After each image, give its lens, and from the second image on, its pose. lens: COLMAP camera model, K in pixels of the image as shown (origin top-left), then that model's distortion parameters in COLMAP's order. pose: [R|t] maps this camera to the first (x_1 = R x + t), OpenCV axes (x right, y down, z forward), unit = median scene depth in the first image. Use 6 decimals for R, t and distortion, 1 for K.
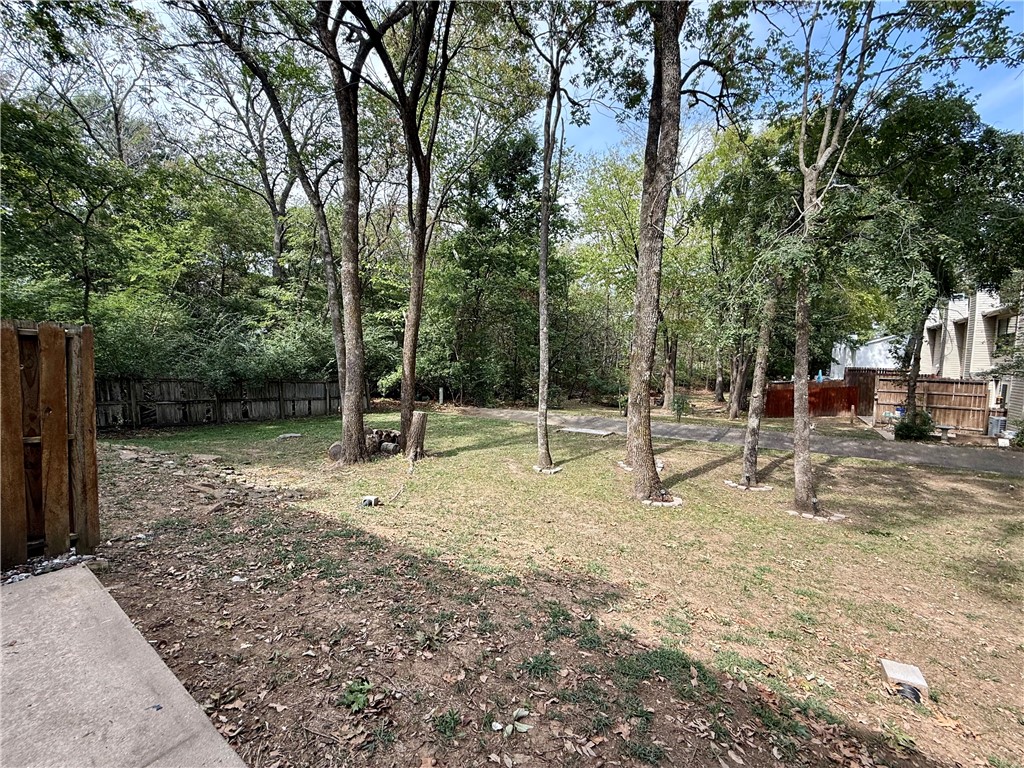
lens RADIAL K [[409.1, 0, 511.9], [0, 409.1, 385.8], [0, 0, 1]] dist [0.000594, -0.000129]
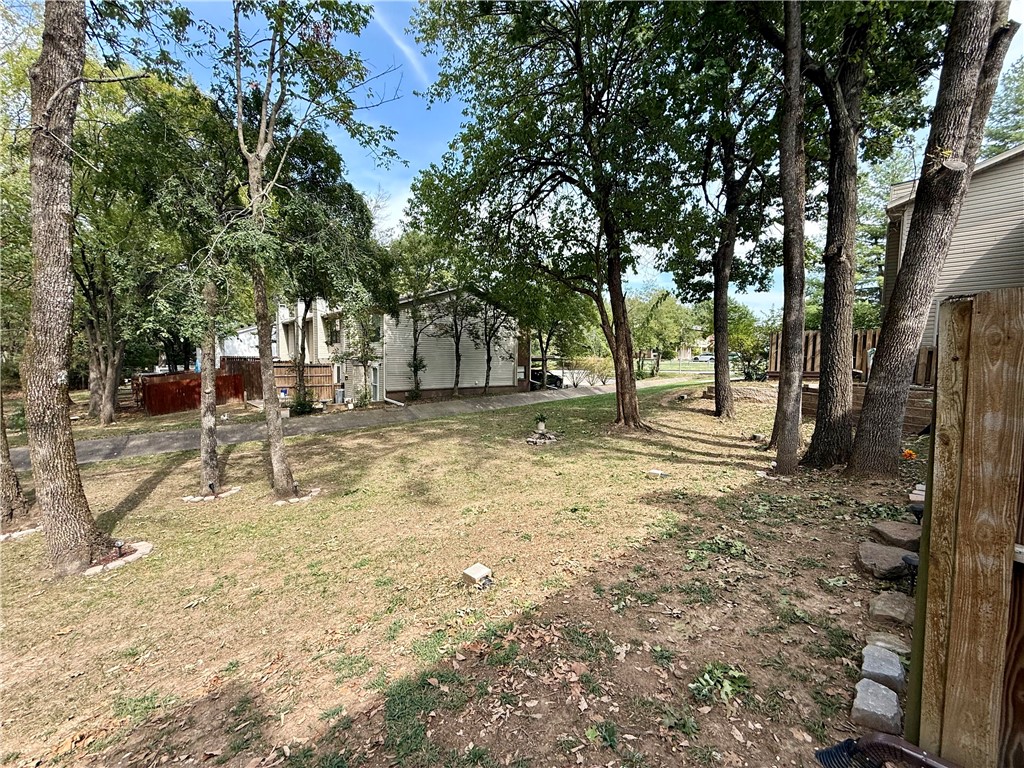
lens RADIAL K [[409.1, 0, 511.0], [0, 409.1, 385.6], [0, 0, 1]] dist [0.000594, -0.000129]
pose [[0.227248, -0.088204, 0.969834, -0.079924], [0.061940, 0.995182, 0.075996, -0.010817], [-0.971865, 0.042801, 0.231617, 0.120623]]
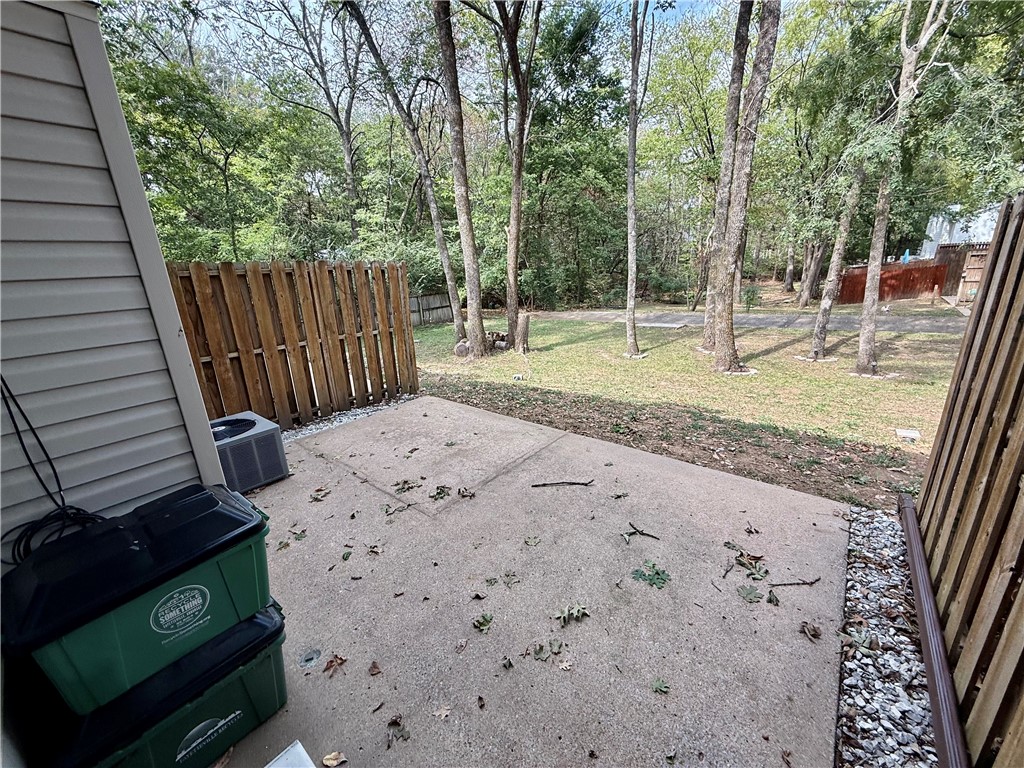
lens RADIAL K [[409.1, 0, 511.3], [0, 409.1, 385.6], [0, 0, 1]] dist [0.000594, -0.000129]
pose [[0.991989, -0.039672, -0.119933, -0.113596], [0.065262, 0.973839, 0.217667, 0.003838], [0.108161, -0.223750, 0.968626, -0.187568]]
